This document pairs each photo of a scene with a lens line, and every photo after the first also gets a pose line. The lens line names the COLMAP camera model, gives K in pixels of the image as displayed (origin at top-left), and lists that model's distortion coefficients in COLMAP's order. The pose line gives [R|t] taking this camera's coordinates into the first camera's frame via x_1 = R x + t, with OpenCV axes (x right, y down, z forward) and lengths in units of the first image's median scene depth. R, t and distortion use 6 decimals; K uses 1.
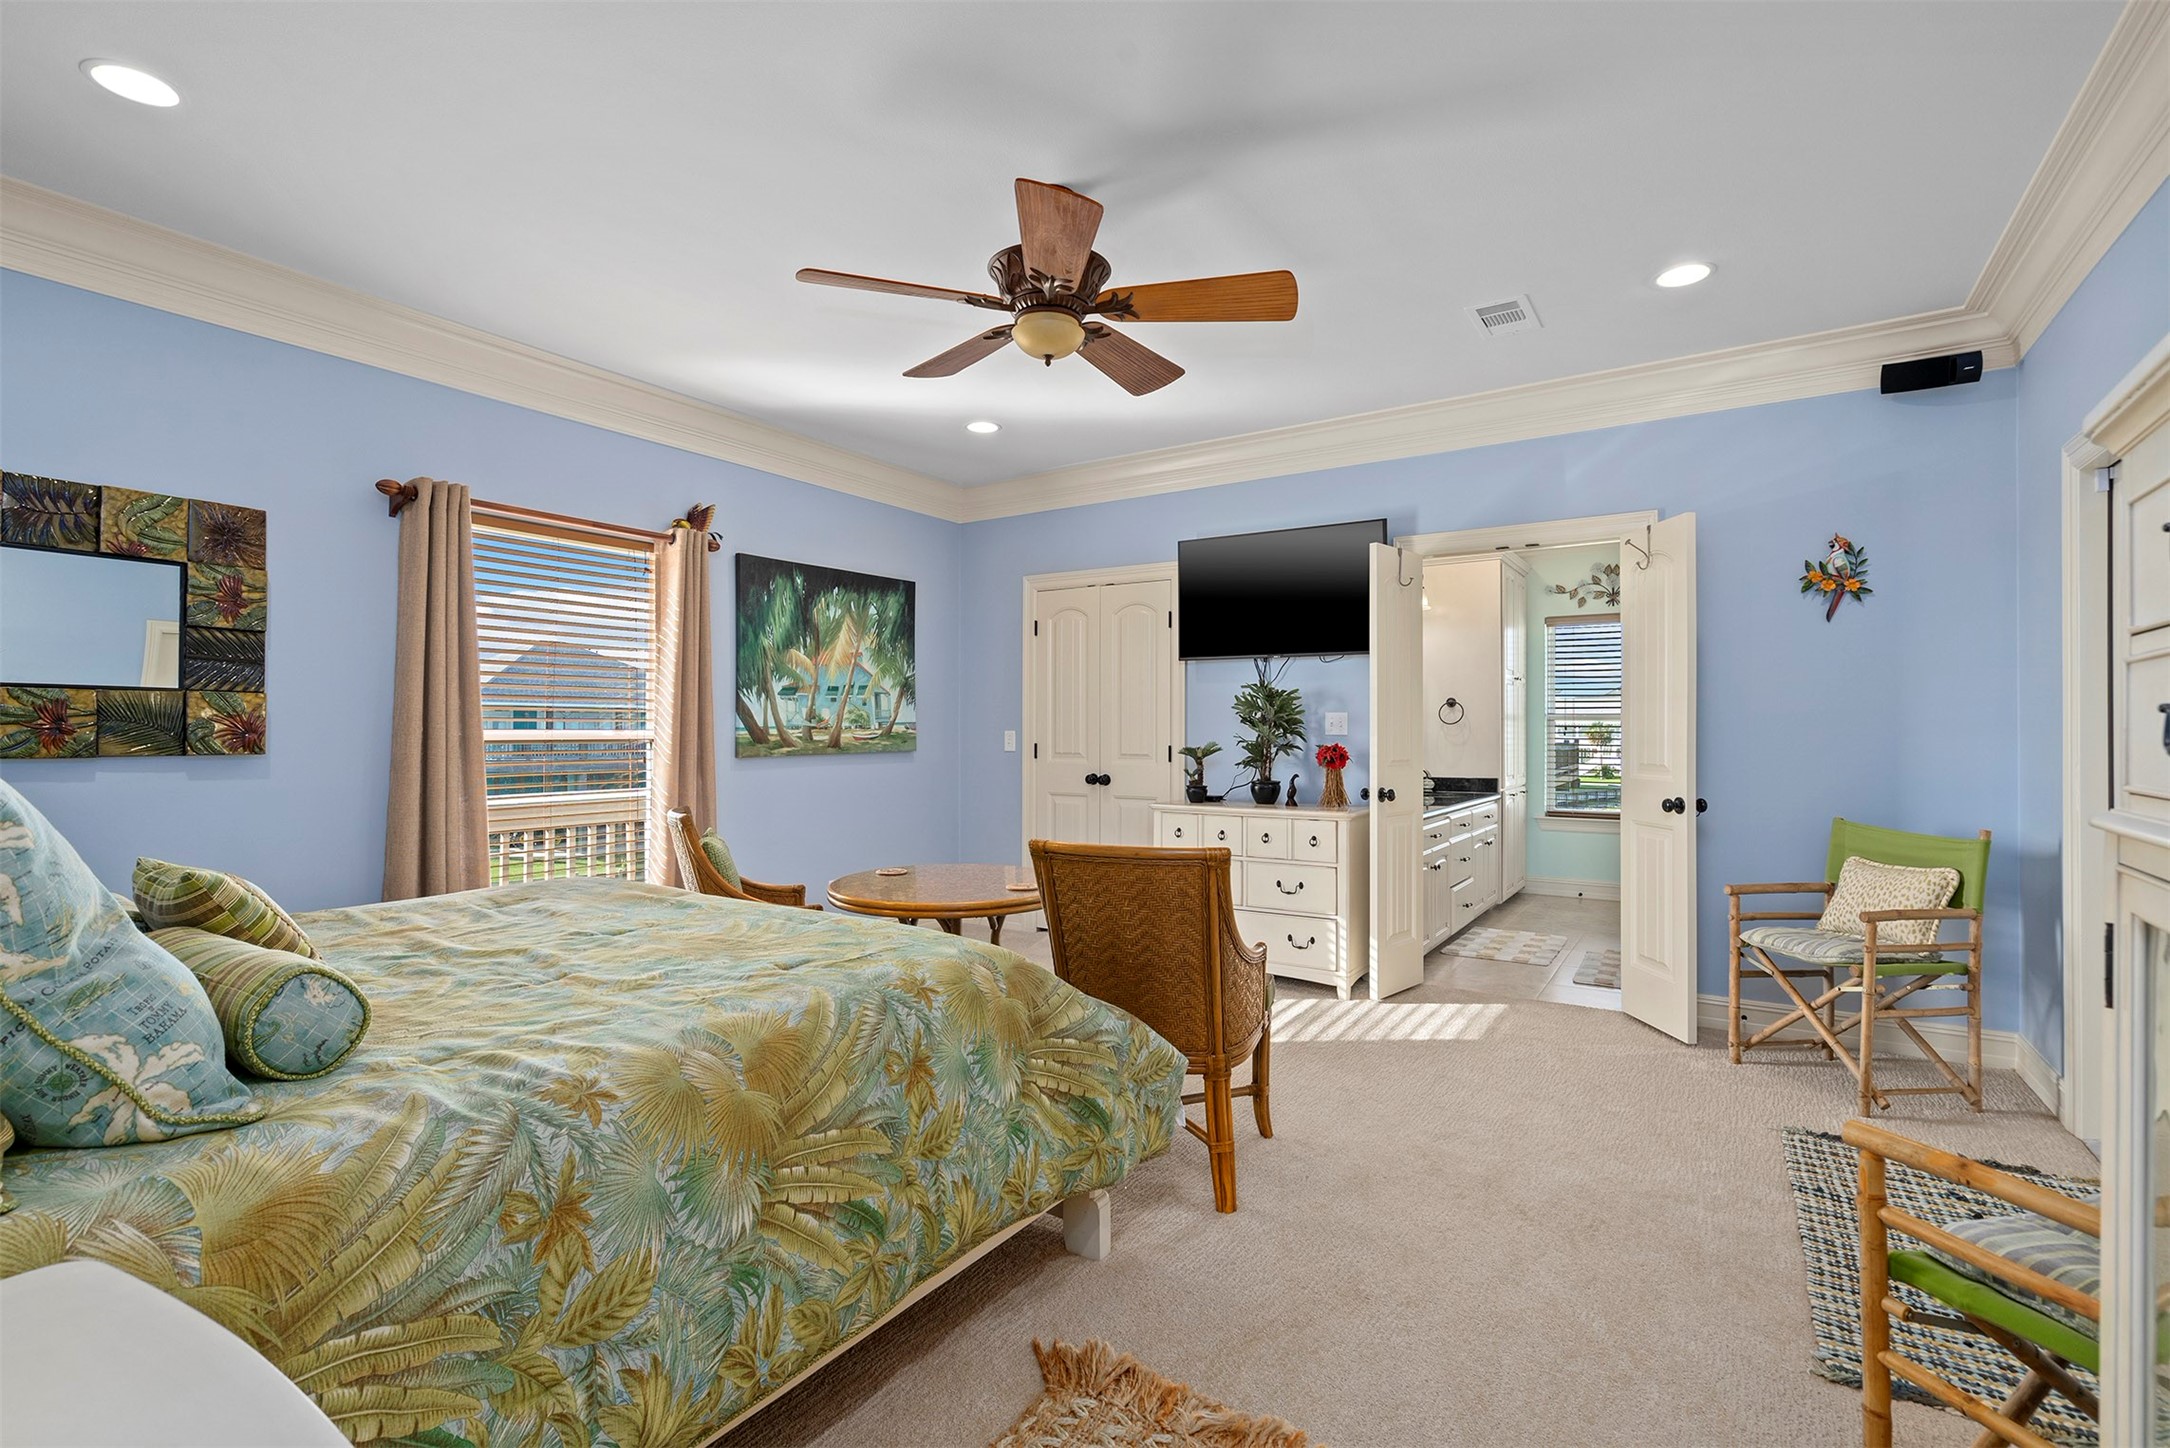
lens RADIAL K [[998.8, 0, 1075.1], [0, 998.8, 732.1], [0, 0, 1]] dist [-0.006987, 0.002135]
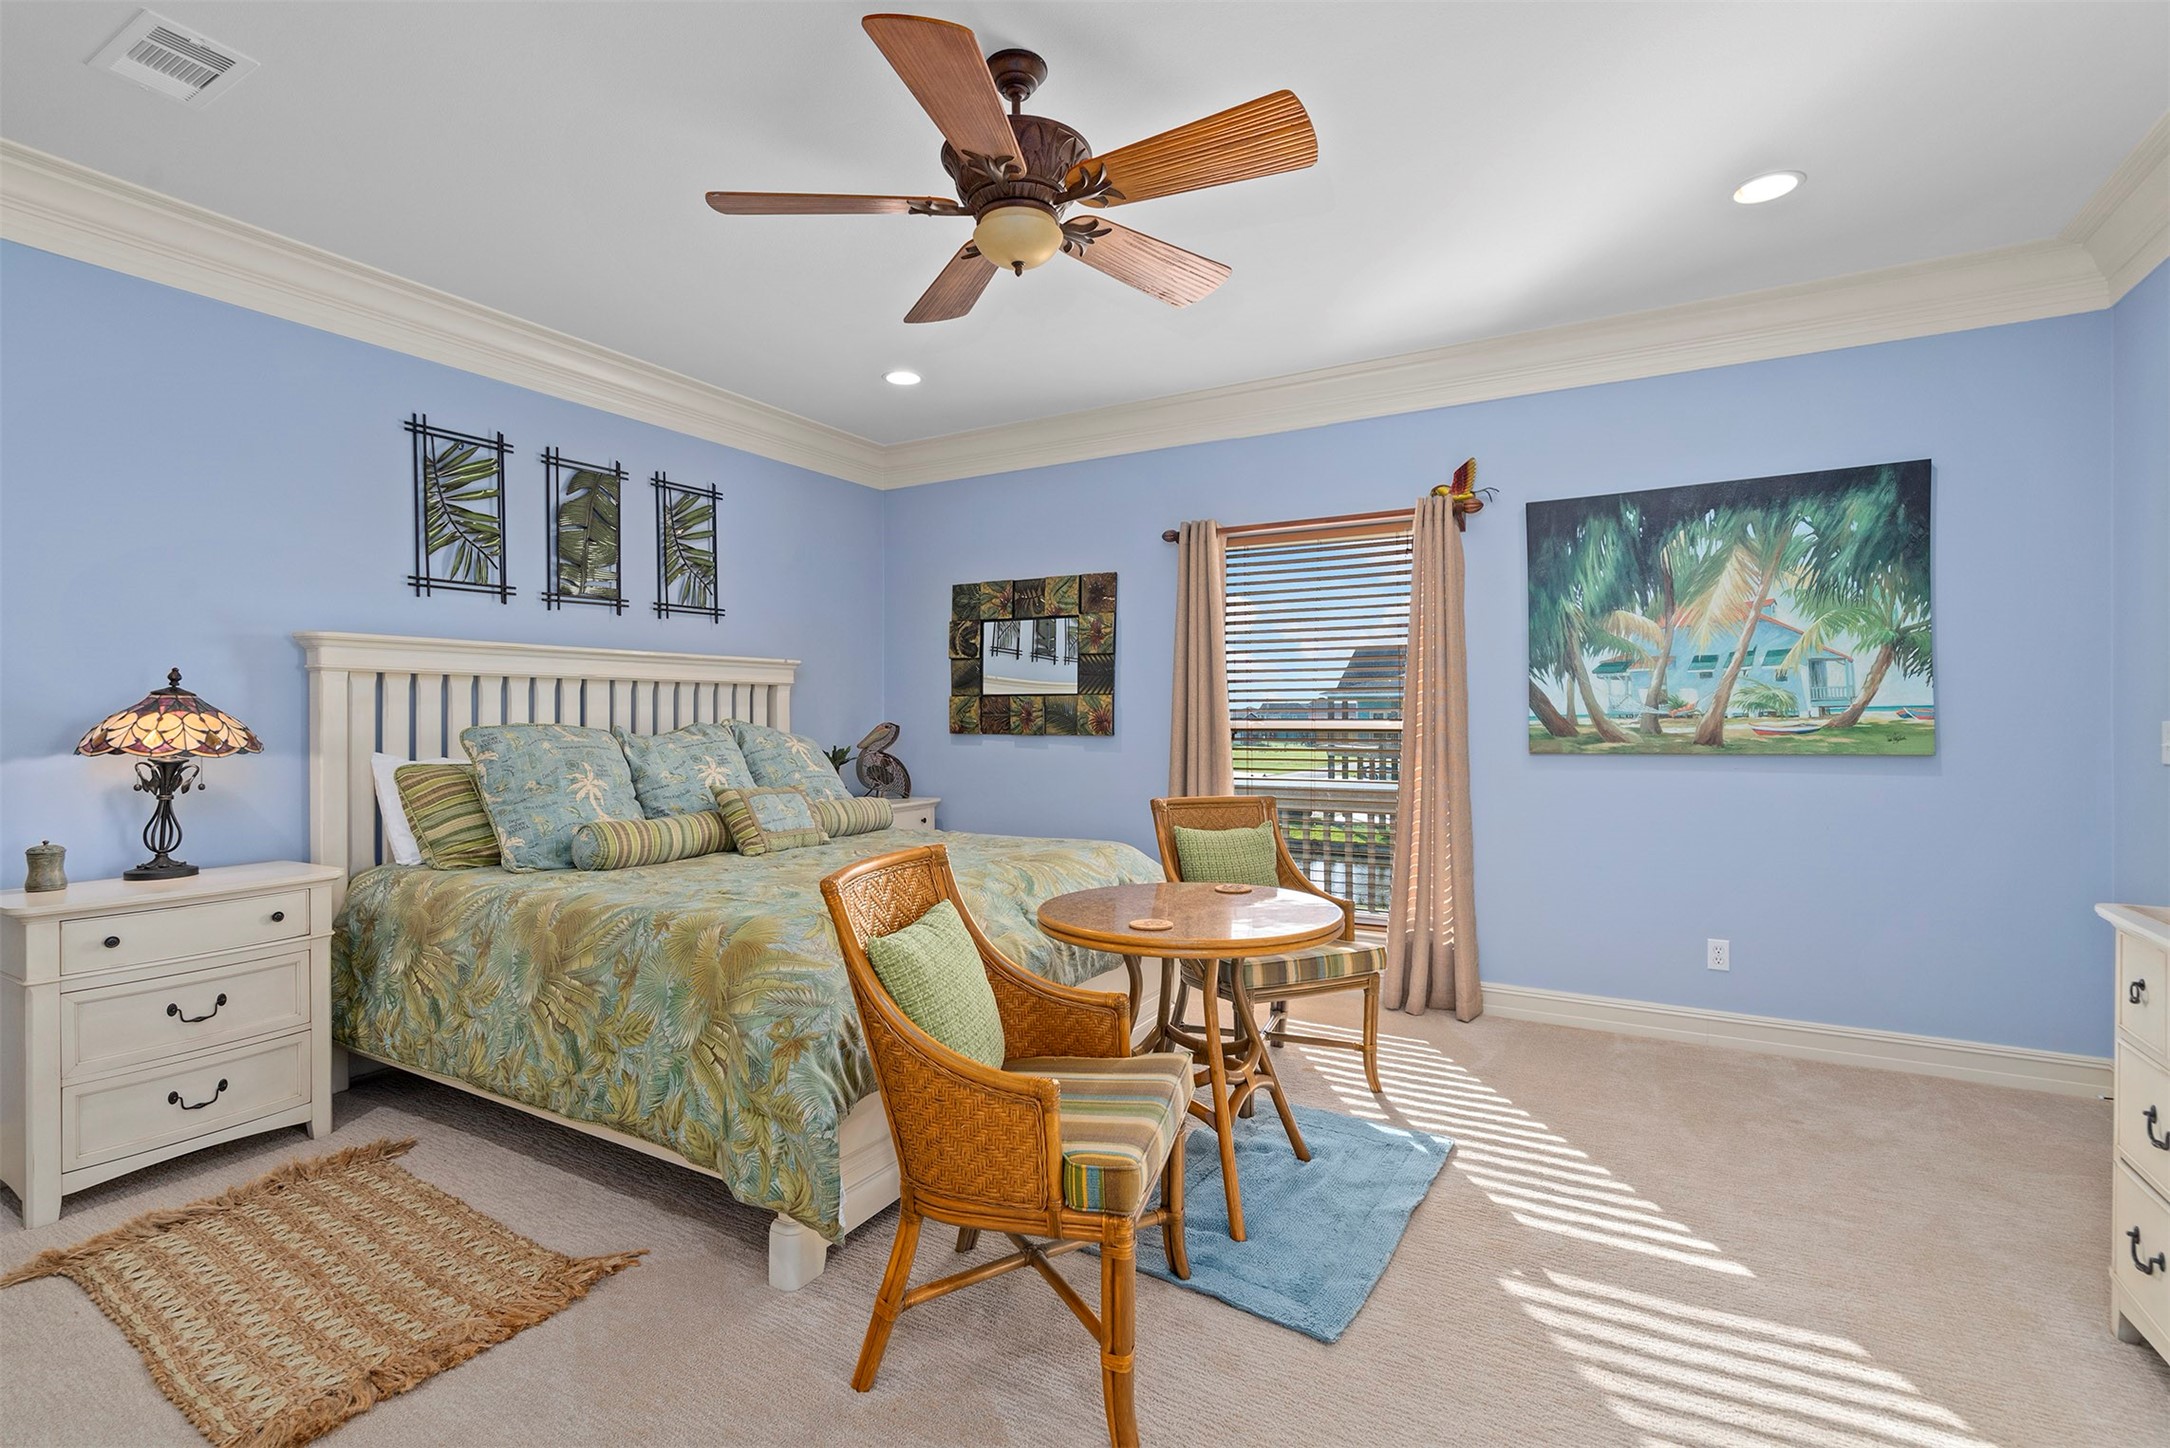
lens RADIAL K [[998.8, 0, 1064.2], [0, 998.8, 720.3], [0, 0, 1]] dist [-0.006987, 0.002135]
pose [[0.051411, 0.000170, -0.998678, 0.435566], [-0.002057, 0.999998, 0.000064, -0.000654], [0.998675, 0.002050, 0.051411, 0.549606]]
